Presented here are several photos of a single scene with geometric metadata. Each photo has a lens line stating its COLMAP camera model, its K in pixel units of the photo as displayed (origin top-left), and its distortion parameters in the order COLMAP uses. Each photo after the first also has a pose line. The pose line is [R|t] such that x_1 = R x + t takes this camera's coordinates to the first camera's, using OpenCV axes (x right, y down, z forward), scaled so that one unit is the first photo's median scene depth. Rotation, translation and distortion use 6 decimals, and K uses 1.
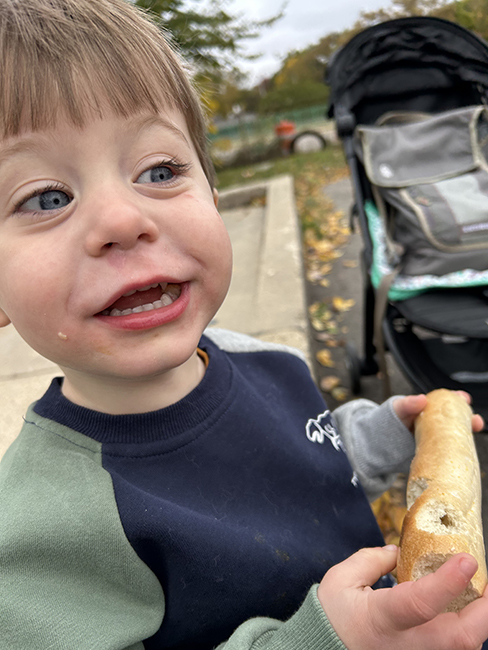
lens RADIAL K [[499.9, 0, 246.0], [0, 499.9, 327.9], [0, 0, 1]] dist [0.039285, -0.062871]
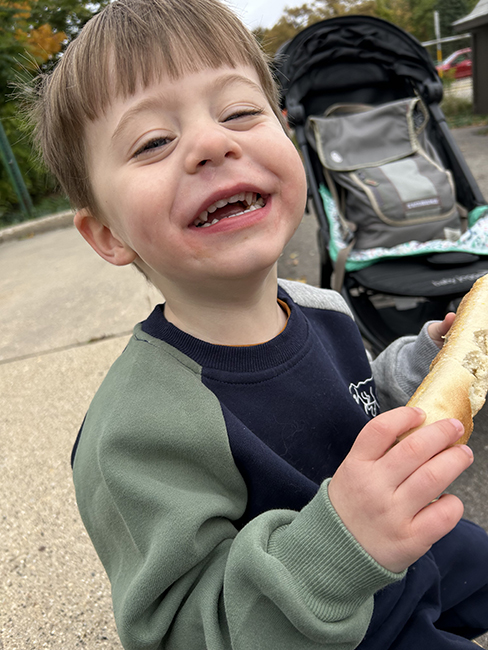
lens RADIAL K [[495.4, 0, 244.0], [0, 495.4, 325.0], [0, 0, 1]] dist [0.046622, -0.061070]
pose [[0.992315, -0.045908, 0.114907, -0.066760], [0.044975, 0.998931, 0.010701, 0.037940], [-0.115275, -0.005451, 0.993319, -0.071412]]
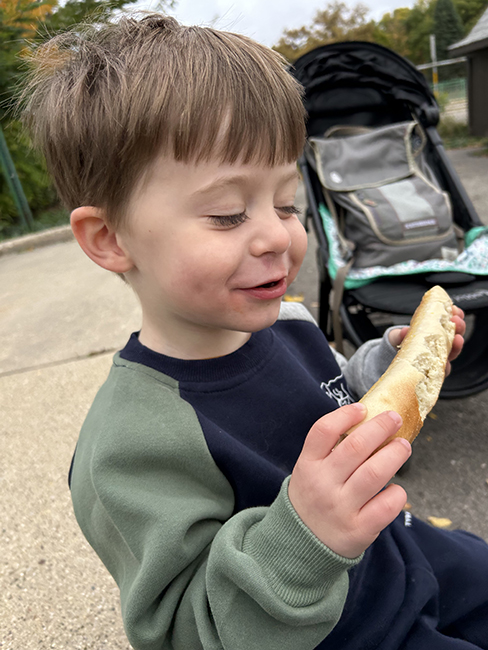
lens RADIAL K [[495.4, 0, 244.0], [0, 495.4, 325.0], [0, 0, 1]] dist [0.046622, -0.061070]
pose [[0.991913, -0.030168, 0.123282, -0.075372], [0.032898, 0.999255, -0.020164, 0.037126], [-0.122582, 0.024057, 0.992167, -0.082420]]
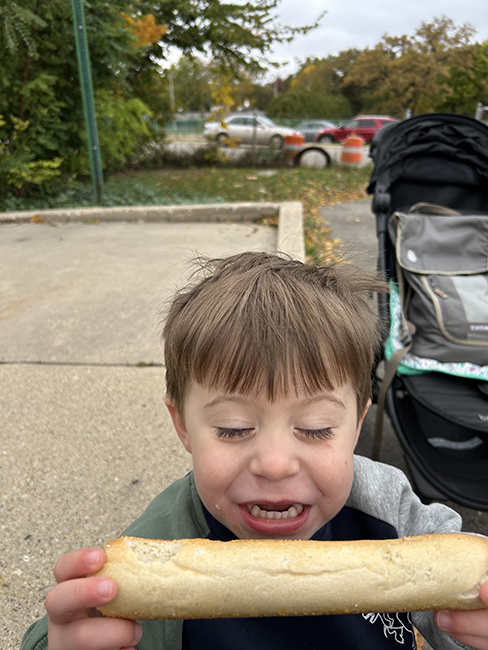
lens RADIAL K [[495.4, 0, 244.0], [0, 495.4, 325.0], [0, 0, 1]] dist [0.046622, -0.061070]
pose [[0.978446, 0.196552, 0.063333, -0.137635], [-0.197064, 0.980389, 0.001880, -0.083690], [-0.061722, -0.014320, 0.997991, -0.113905]]
